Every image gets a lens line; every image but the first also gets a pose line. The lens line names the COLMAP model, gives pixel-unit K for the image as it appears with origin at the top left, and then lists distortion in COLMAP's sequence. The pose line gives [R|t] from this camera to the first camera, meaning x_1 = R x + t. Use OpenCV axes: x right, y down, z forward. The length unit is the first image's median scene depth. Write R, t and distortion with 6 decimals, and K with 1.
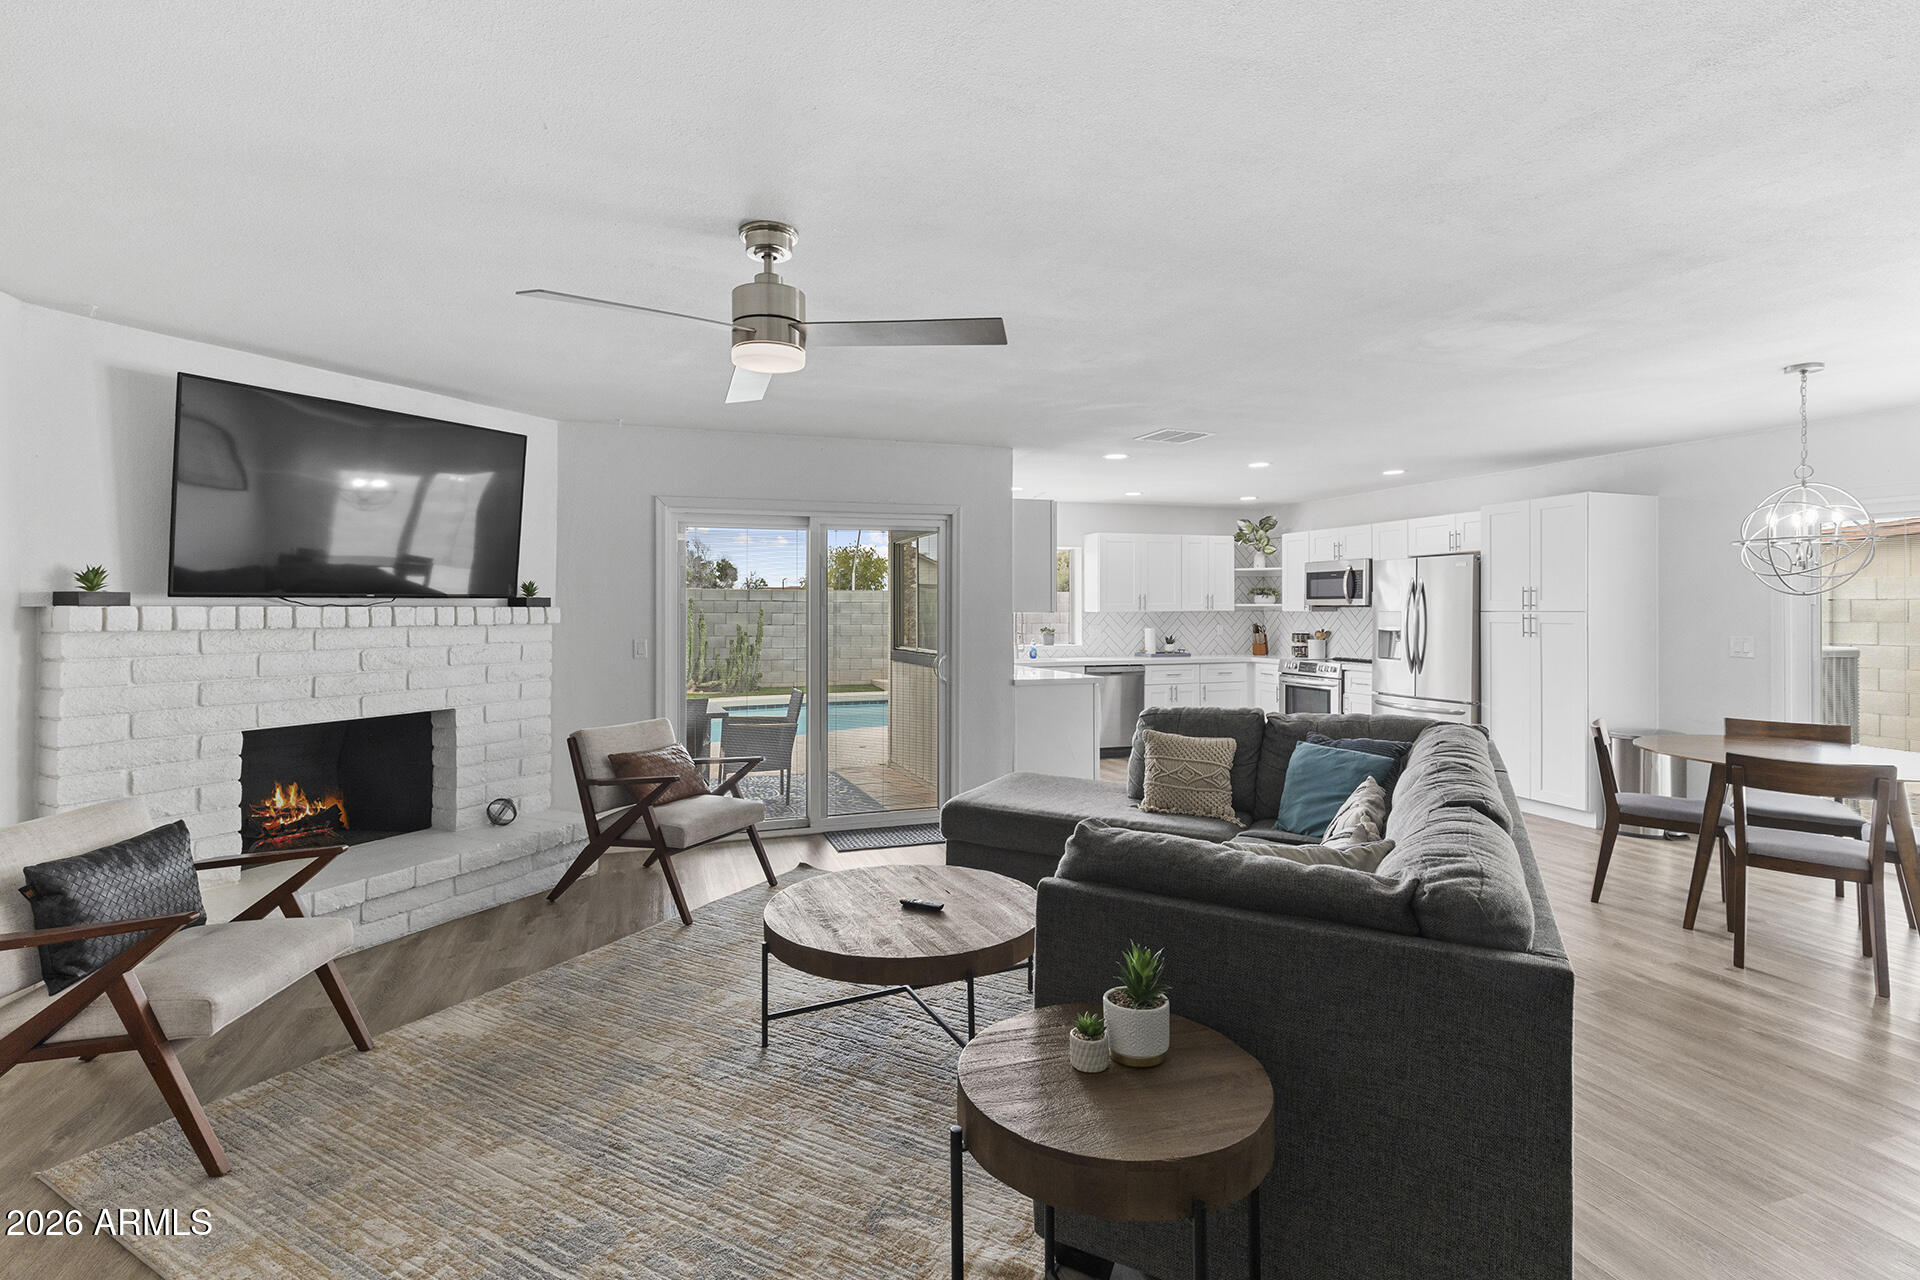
lens RADIAL K [[917.3, 0, 919.9], [0, 917.3, 600.8], [0, 0, 1]] dist [-0.001822, -0.000061]
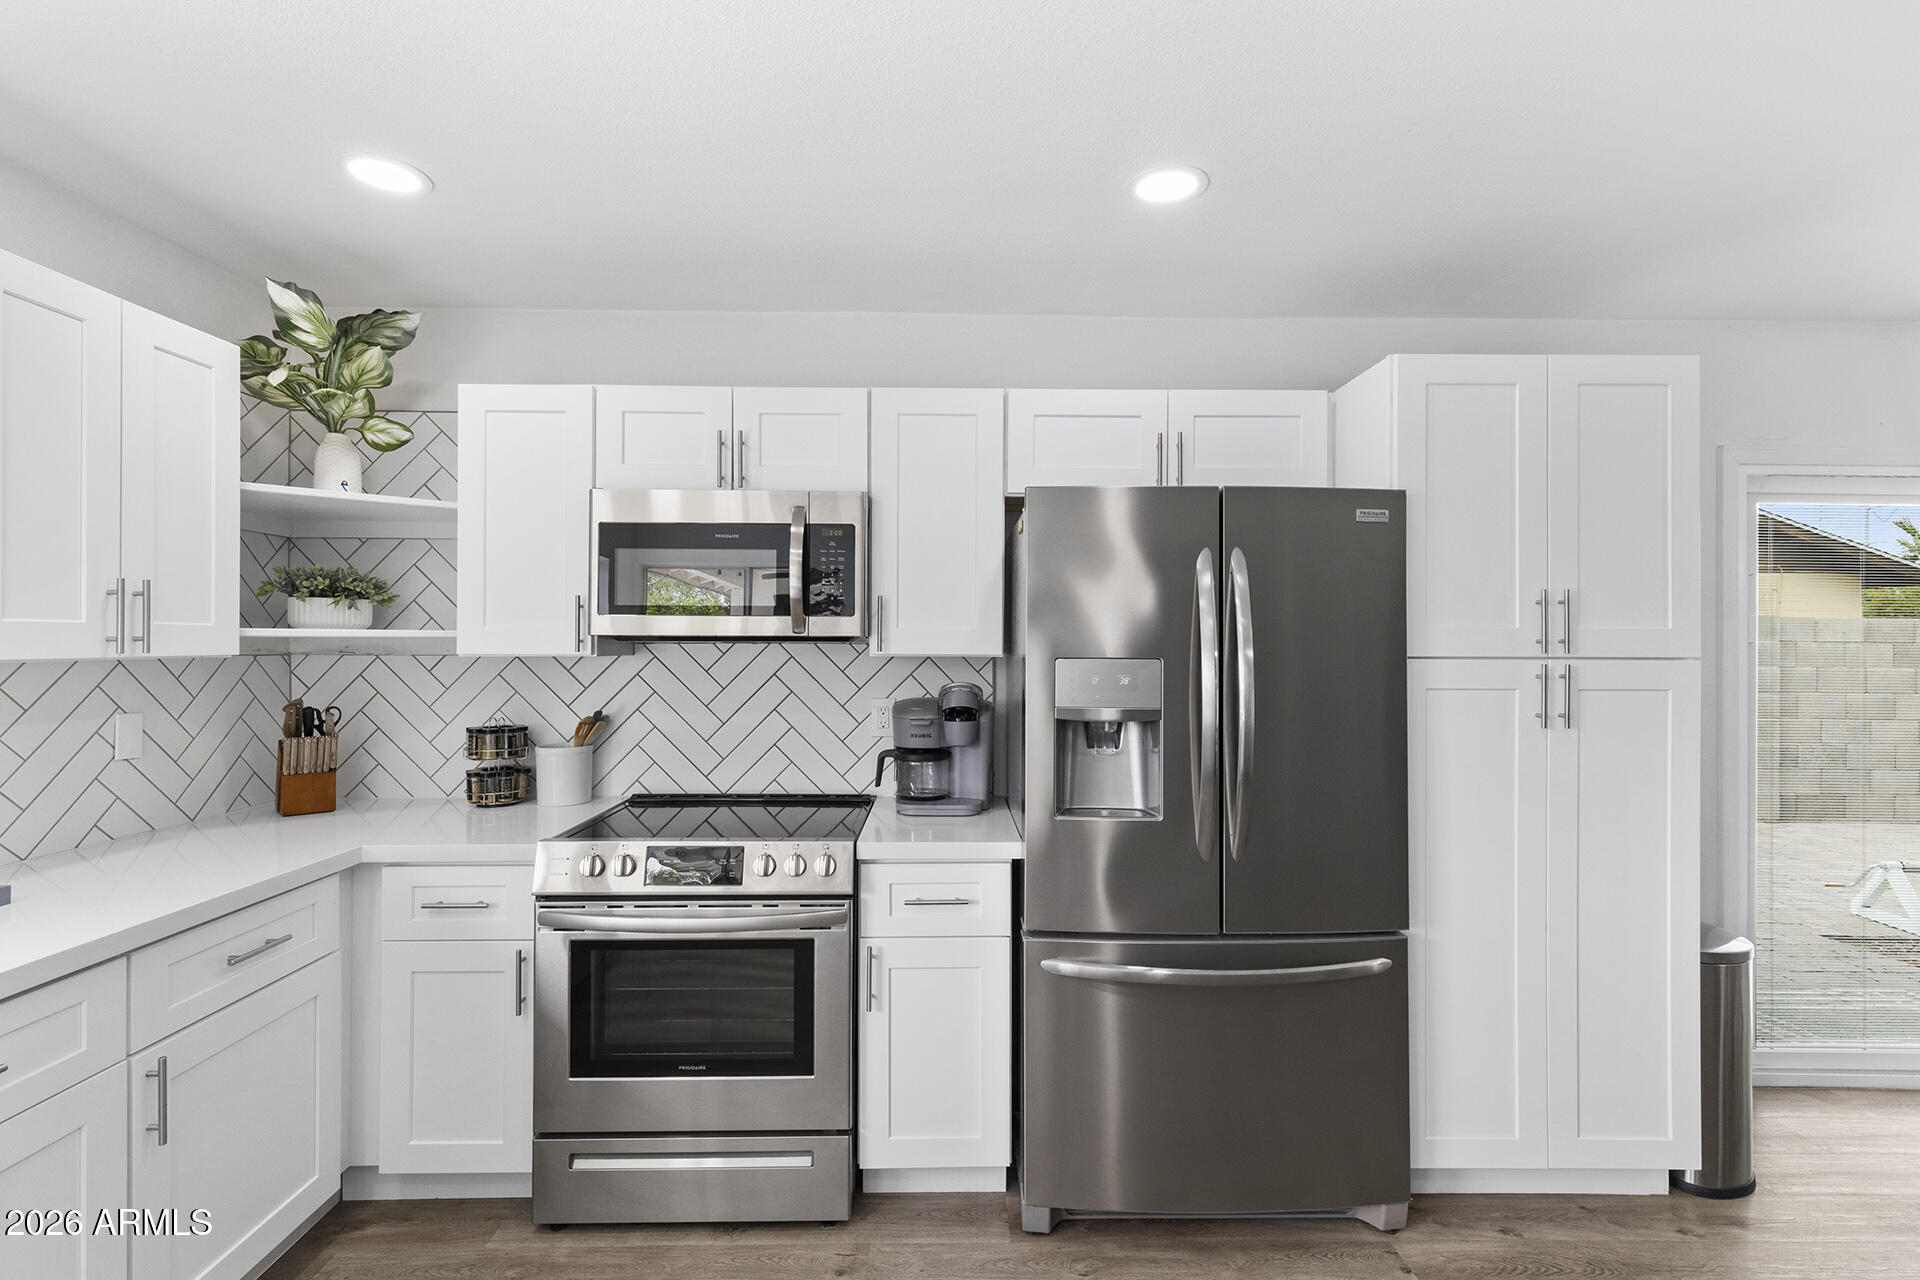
lens RADIAL K [[887.5, 0, 969.8], [0, 887.5, 638.8], [0, 0, 1]] dist [0.005946, 0.000275]
pose [[0.278344, 0.004535, 0.960471, 0.228575], [-0.010092, 0.999947, -0.001797, 0.006545], [-0.960428, -0.009193, 0.278375, 0.998766]]
